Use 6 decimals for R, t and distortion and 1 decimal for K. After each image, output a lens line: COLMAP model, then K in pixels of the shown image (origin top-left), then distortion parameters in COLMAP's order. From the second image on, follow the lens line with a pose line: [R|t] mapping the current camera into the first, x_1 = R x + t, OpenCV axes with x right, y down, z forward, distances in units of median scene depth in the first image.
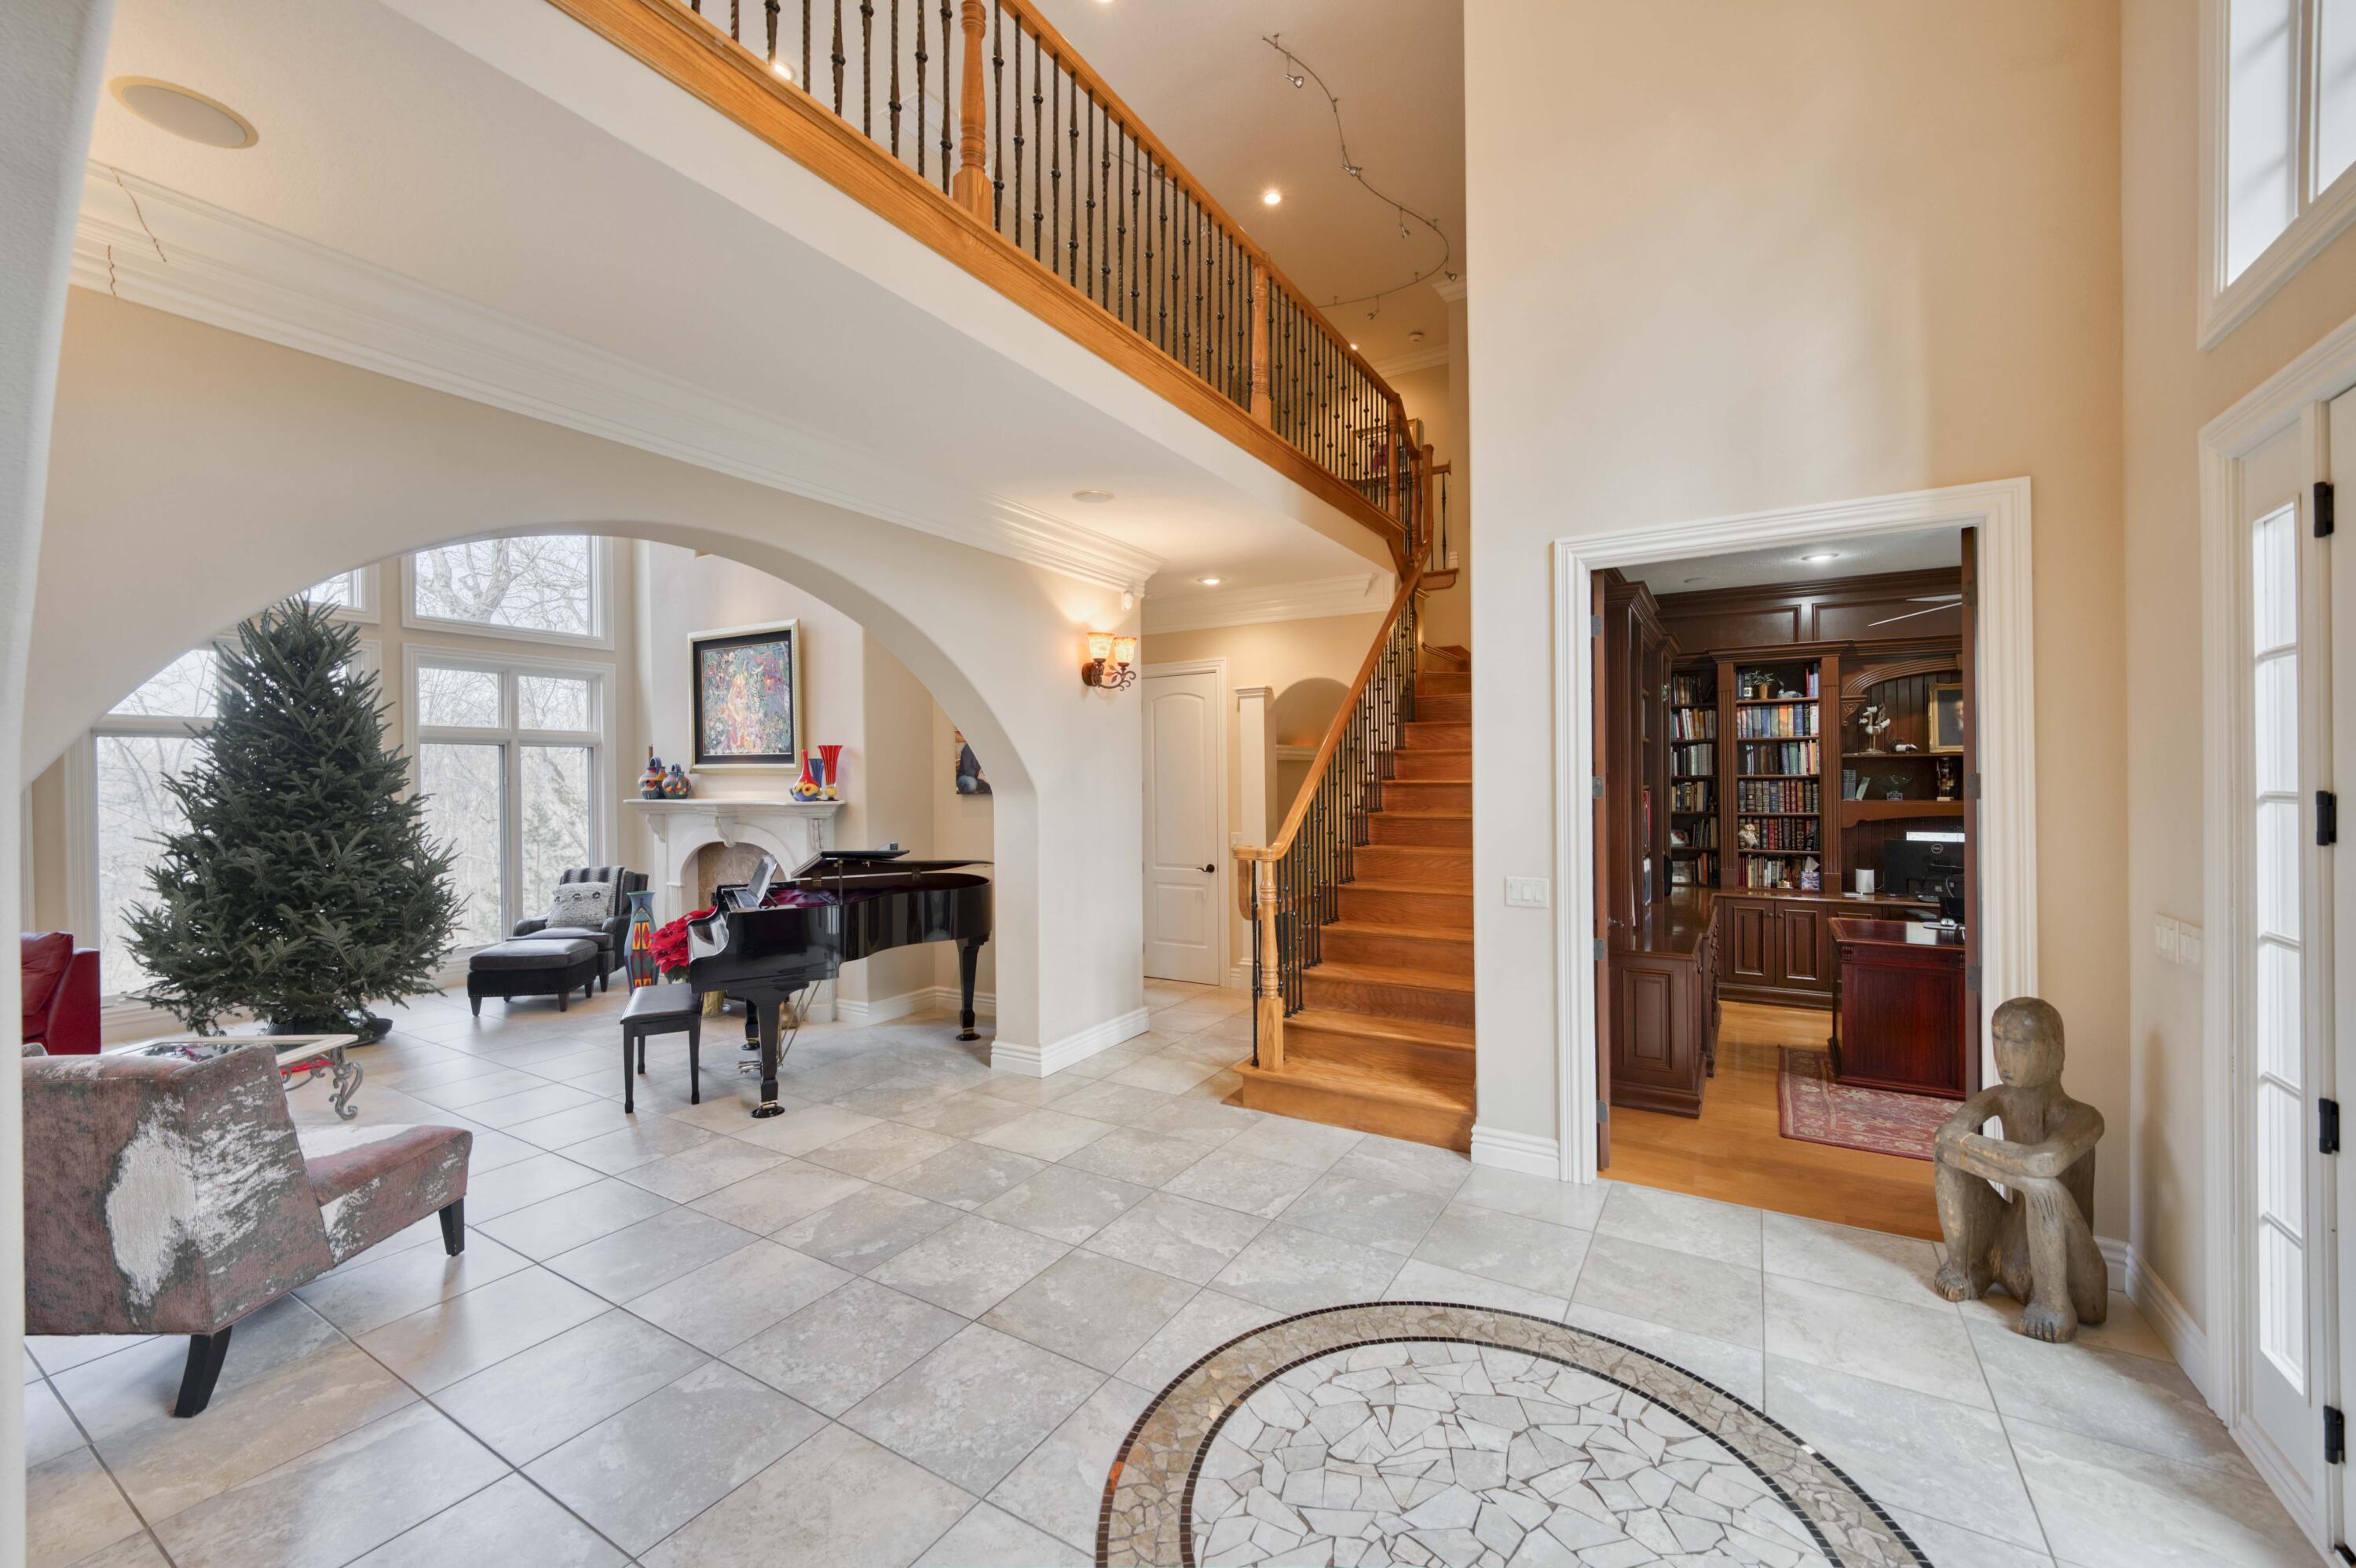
lens RADIAL K [[944.5, 0, 1175.7], [0, 944.5, 785.5], [0, 0, 1]] dist [0.002172, -0.000110]
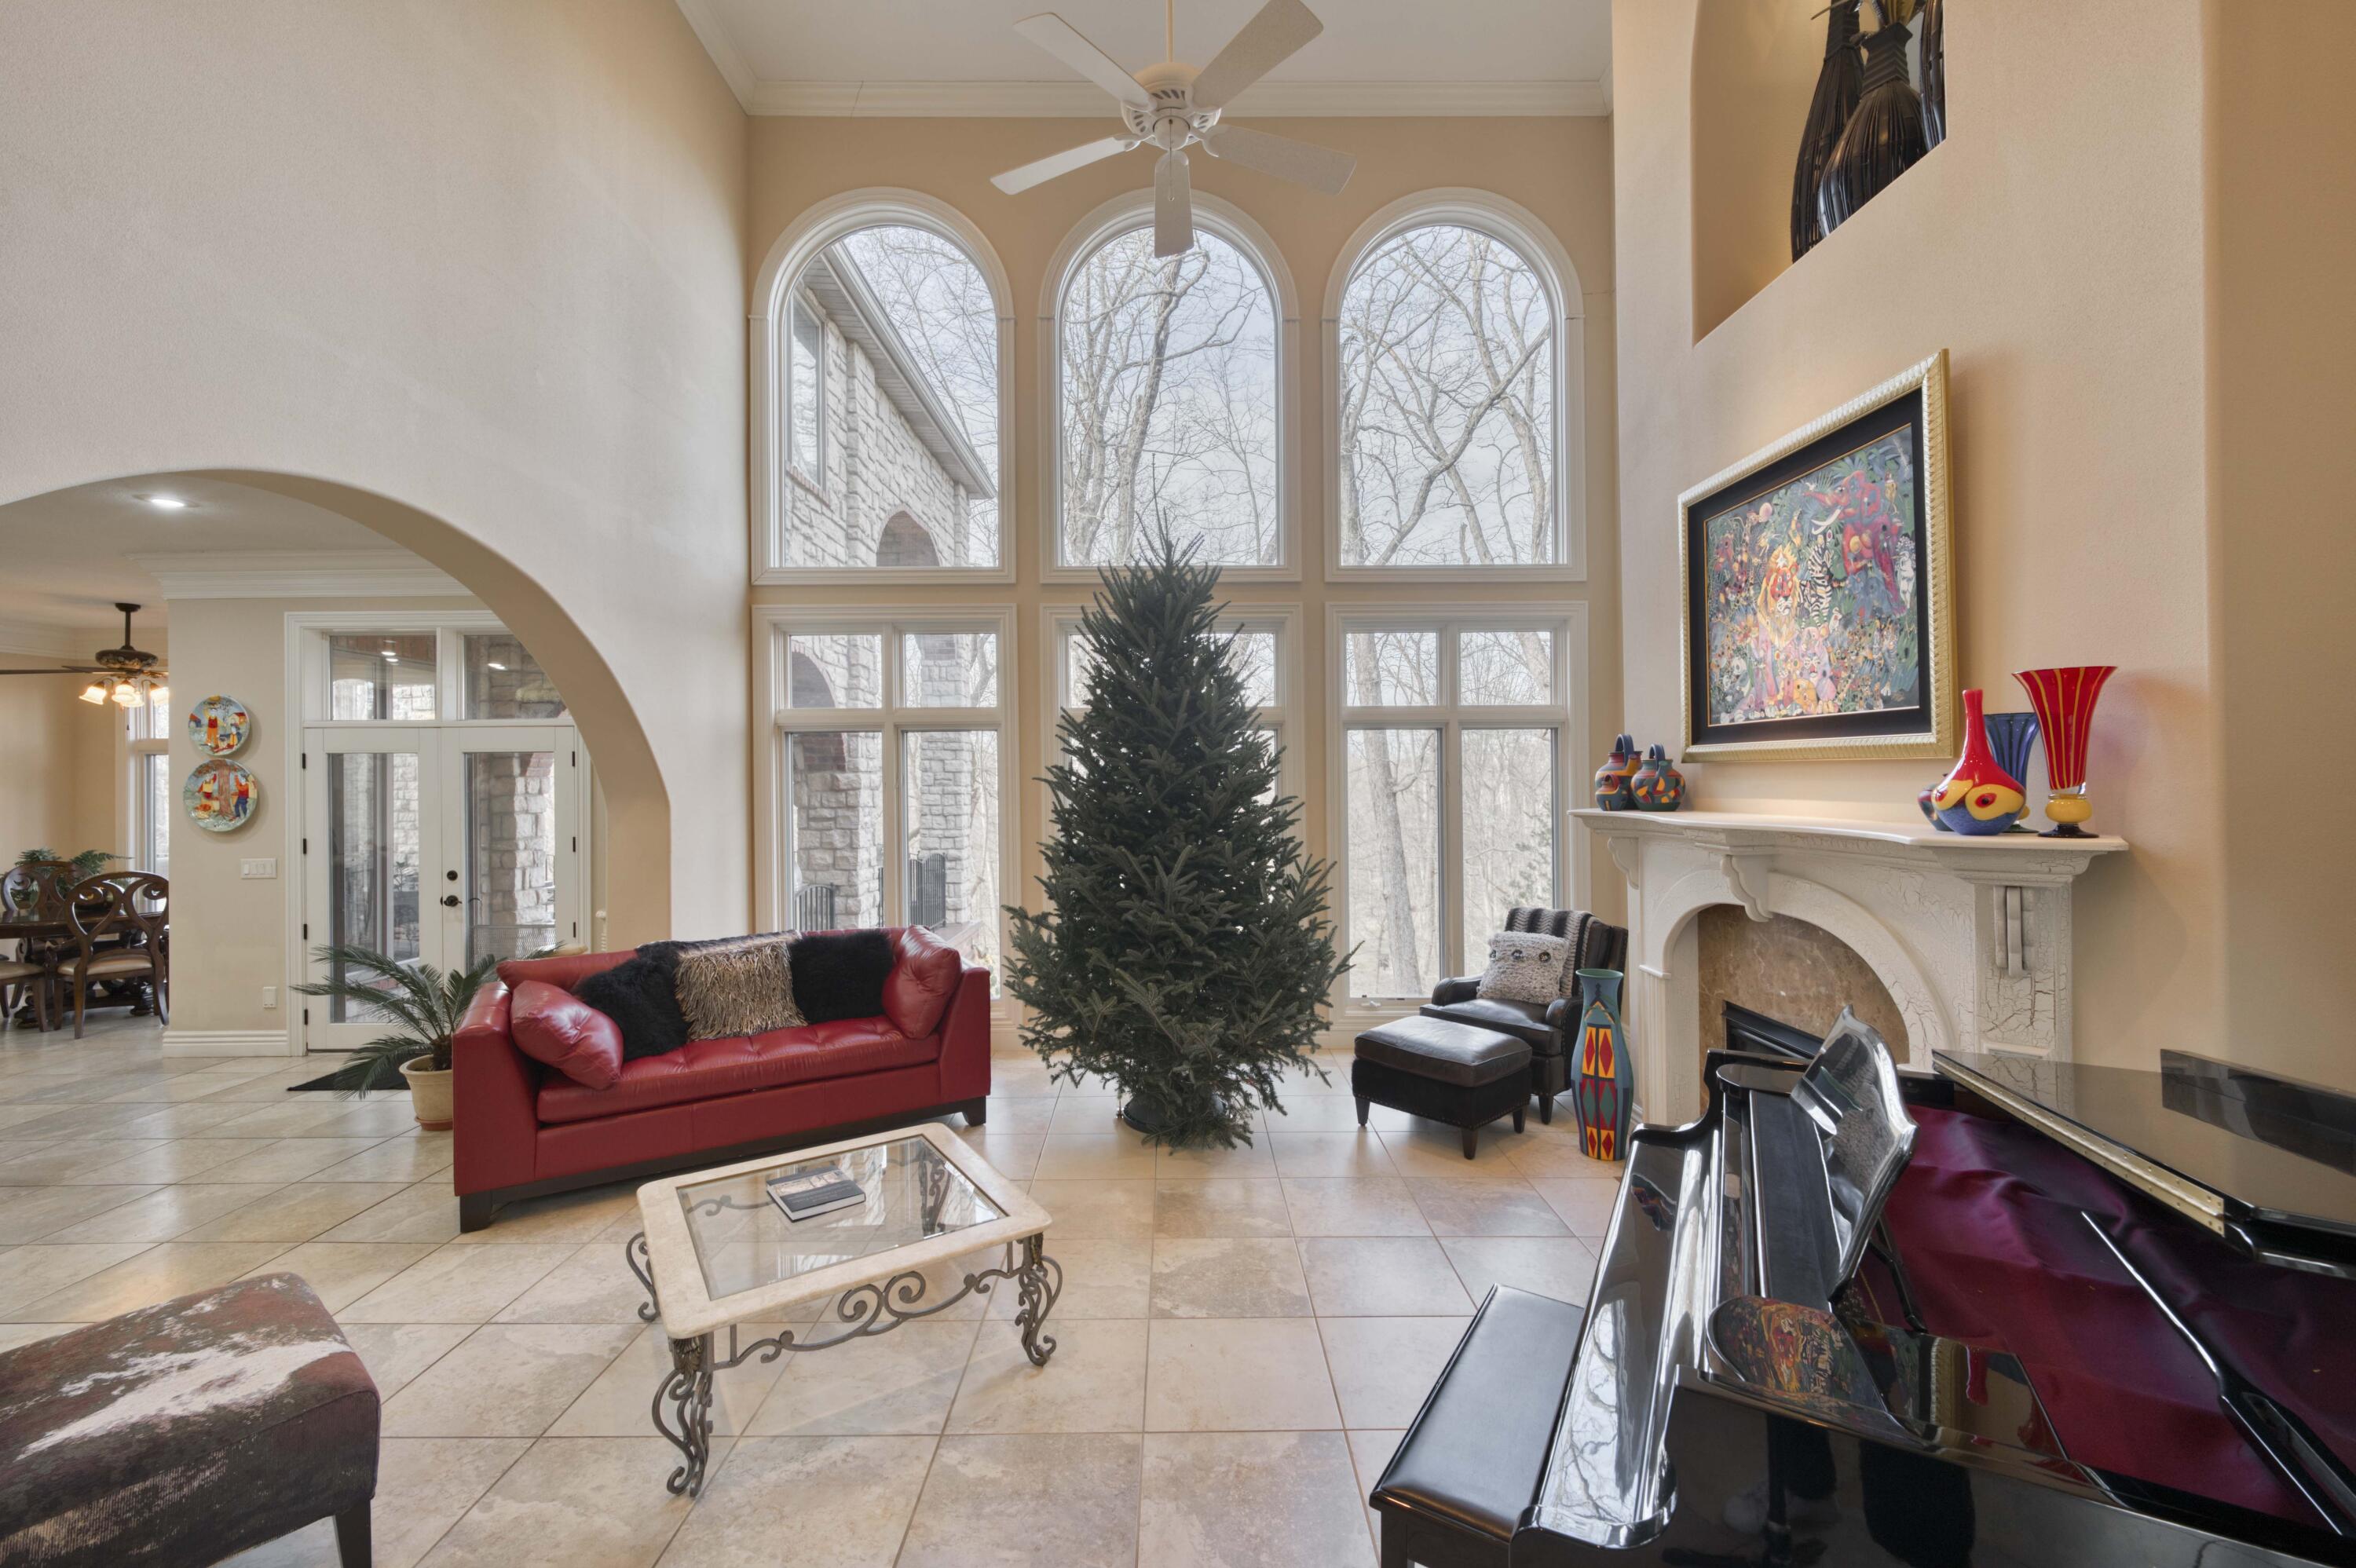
lens RADIAL K [[944.5, 0, 1178.1], [0, 944.5, 781.4], [0, 0, 1]] dist [0.002172, -0.000110]
pose [[0.524075, 0.002373, -0.851669, -0.220649], [-0.003167, 0.999995, 0.000838, -0.001972], [0.851666, 0.002258, 0.524080, 0.501111]]
